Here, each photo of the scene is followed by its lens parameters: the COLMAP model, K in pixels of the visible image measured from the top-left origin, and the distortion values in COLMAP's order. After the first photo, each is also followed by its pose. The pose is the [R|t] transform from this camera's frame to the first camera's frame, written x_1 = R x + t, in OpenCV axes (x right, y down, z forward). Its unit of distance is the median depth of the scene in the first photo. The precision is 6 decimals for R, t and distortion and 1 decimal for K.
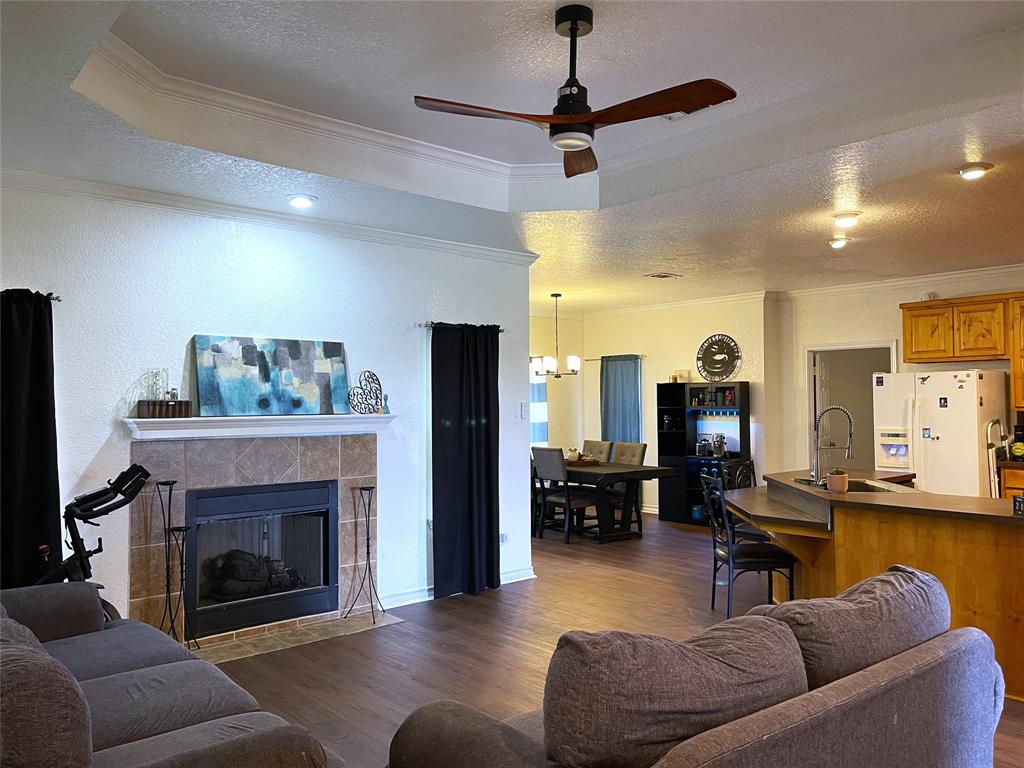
lens RADIAL K [[771.9, 0, 510.7], [0, 771.9, 388.2], [0, 0, 1]] dist [0.072213, -0.102507]
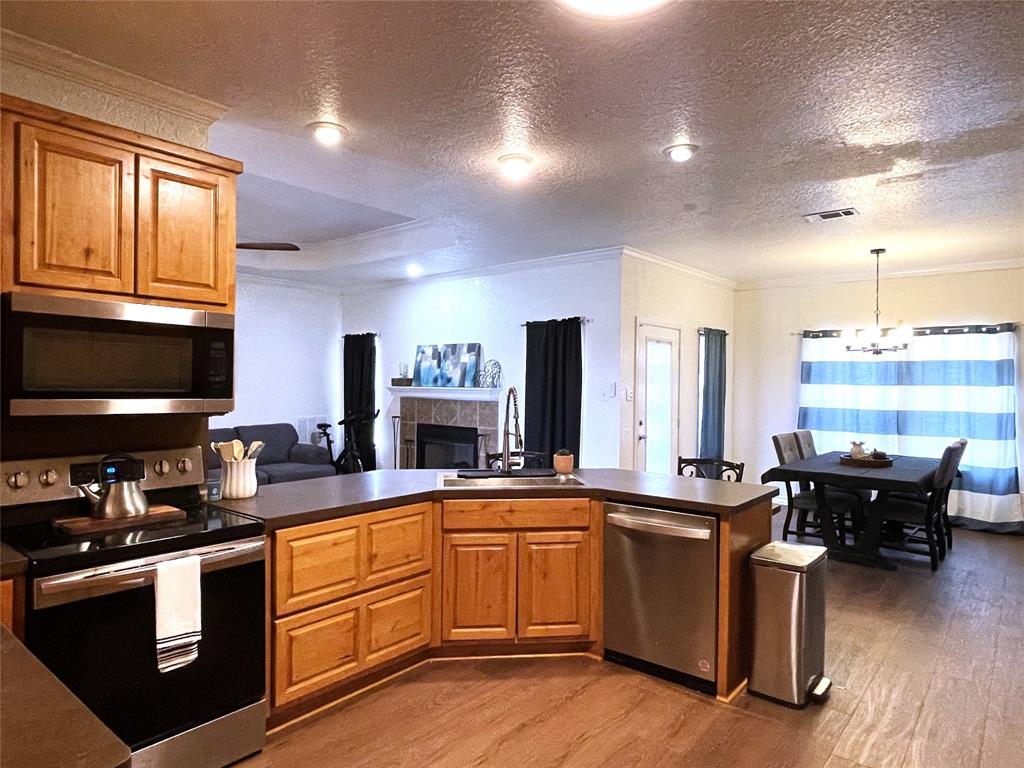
lens RADIAL K [[631.7, 0, 502.2], [0, 631.7, 387.7], [0, 0, 1]] dist [0.021873, -0.035431]
pose [[0.152670, 0.016027, -0.988147, 0.787698], [0.007705, 0.999819, 0.017407, 0.008530], [0.988247, -0.010271, 0.152519, 0.620893]]
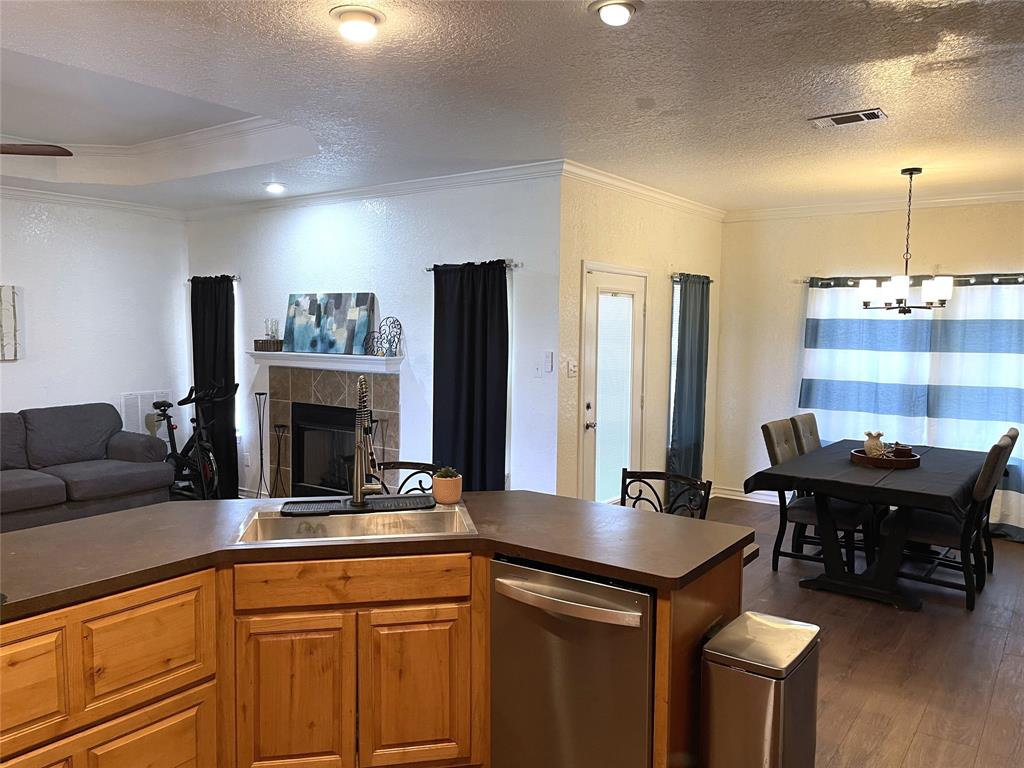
lens RADIAL K [[777.0, 0, 514.6], [0, 777.0, 386.0], [0, 0, 1]] dist [0.089048, -0.113166]
pose [[0.226753, 0.080594, -0.970612, 0.705104], [0.005690, 0.996444, 0.084069, -0.012311], [0.973936, -0.024586, 0.225488, 0.689836]]
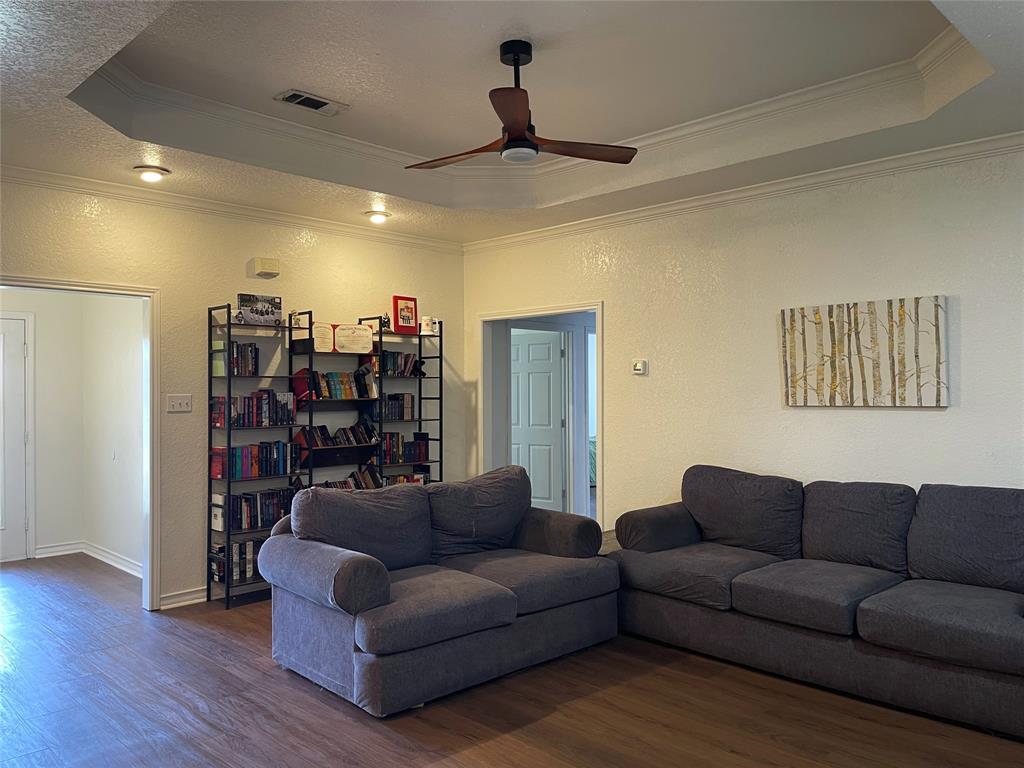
lens RADIAL K [[771.9, 0, 510.7], [0, 771.9, 388.2], [0, 0, 1]] dist [0.072213, -0.102507]
pose [[-0.997190, 0.012075, -0.073931, 0.076098], [0.013188, 0.999807, -0.014581, 0.019776], [0.073741, -0.015515, -0.997157, 0.896819]]
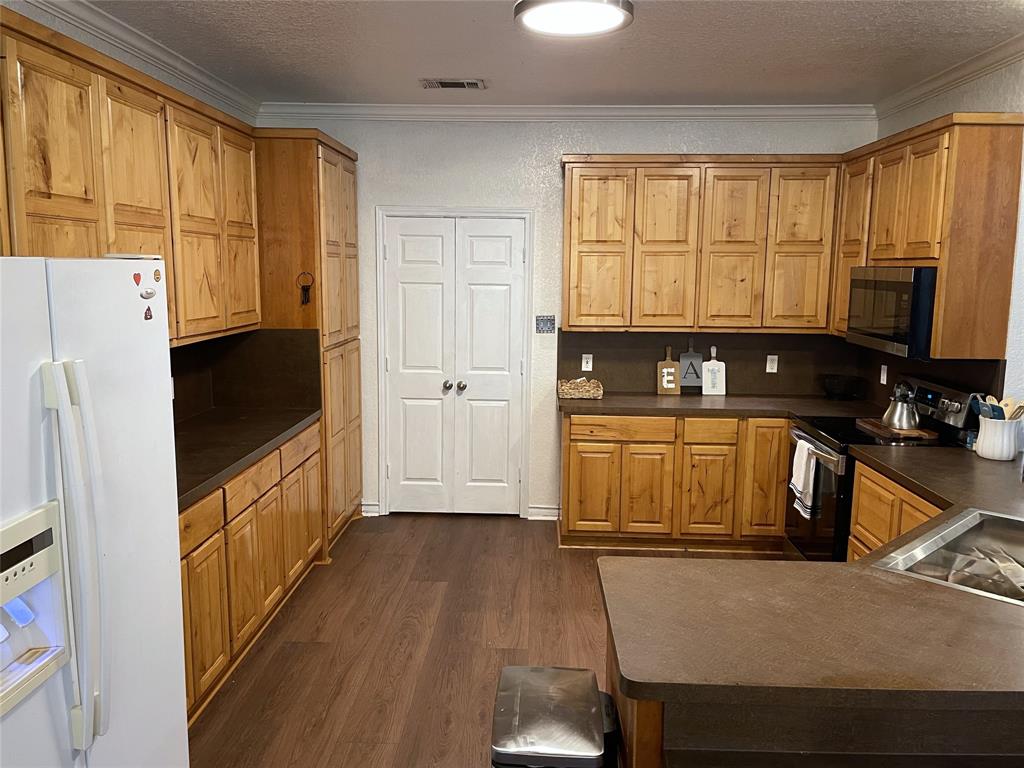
lens RADIAL K [[791.8, 0, 515.4], [0, 791.8, 386.5], [0, 0, 1]] dist [0.084789, -0.115455]
pose [[-0.733262, -0.099801, 0.672582, 0.251125], [-0.017389, 0.991598, 0.128181, -0.014713], [-0.679724, 0.082294, -0.728837, 1.059301]]
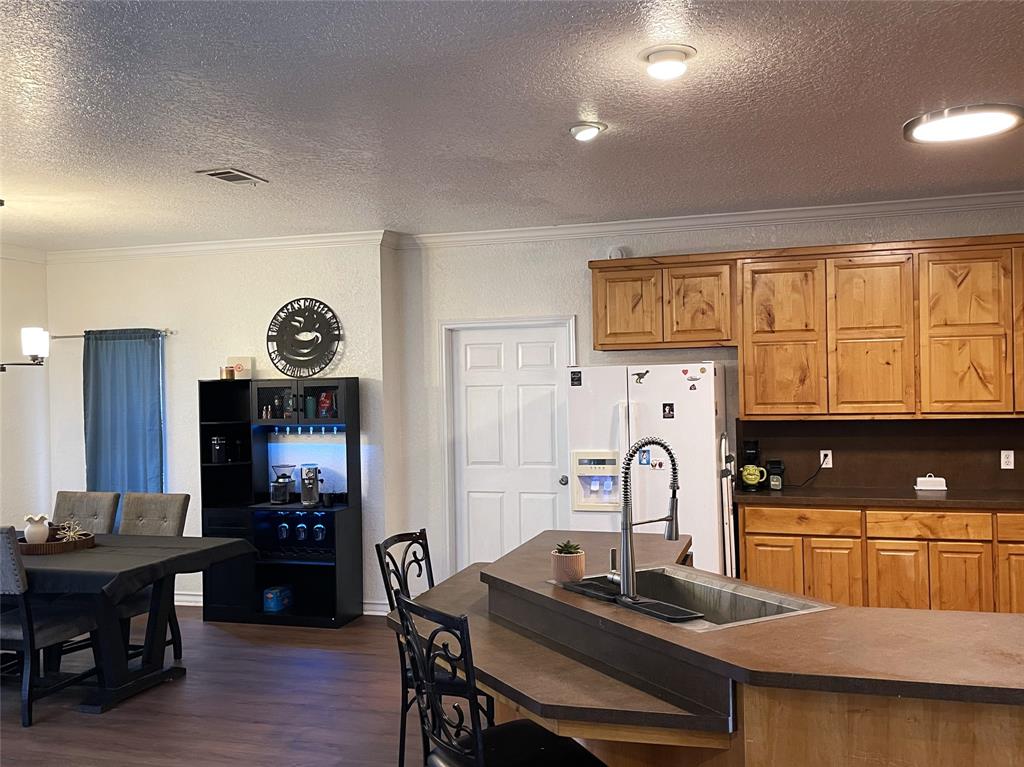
lens RADIAL K [[945.7, 0, 512.0], [0, 945.7, 383.5], [0, 0, 1]] dist [0.078988, -0.110806]
pose [[0.844082, -0.009041, 0.536138, 0.011378], [0.004799, 0.999945, 0.009307, -0.012276], [-0.536193, -0.005283, 0.844079, 0.375246]]
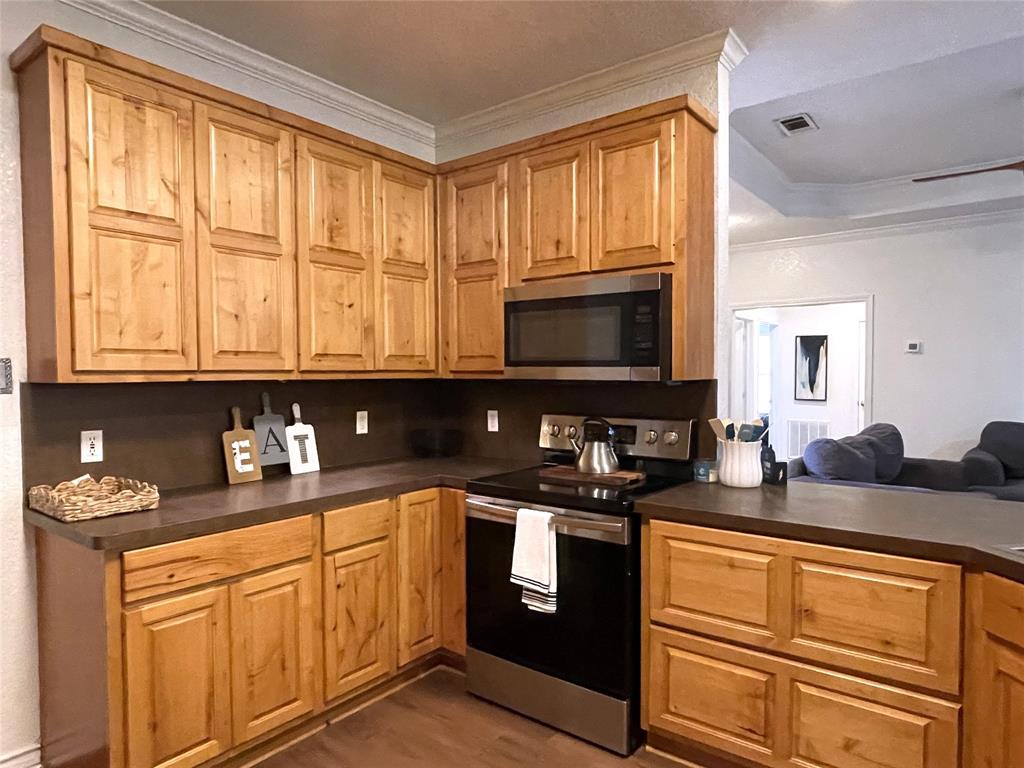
lens RADIAL K [[631.7, 0, 502.2], [0, 631.7, 387.7], [0, 0, 1]] dist [0.021873, -0.035431]
pose [[-0.982273, 0.016546, -0.186723, 0.550378], [0.015372, 0.999852, 0.007733, 0.027034], [0.186824, 0.004725, -0.982382, 0.827727]]
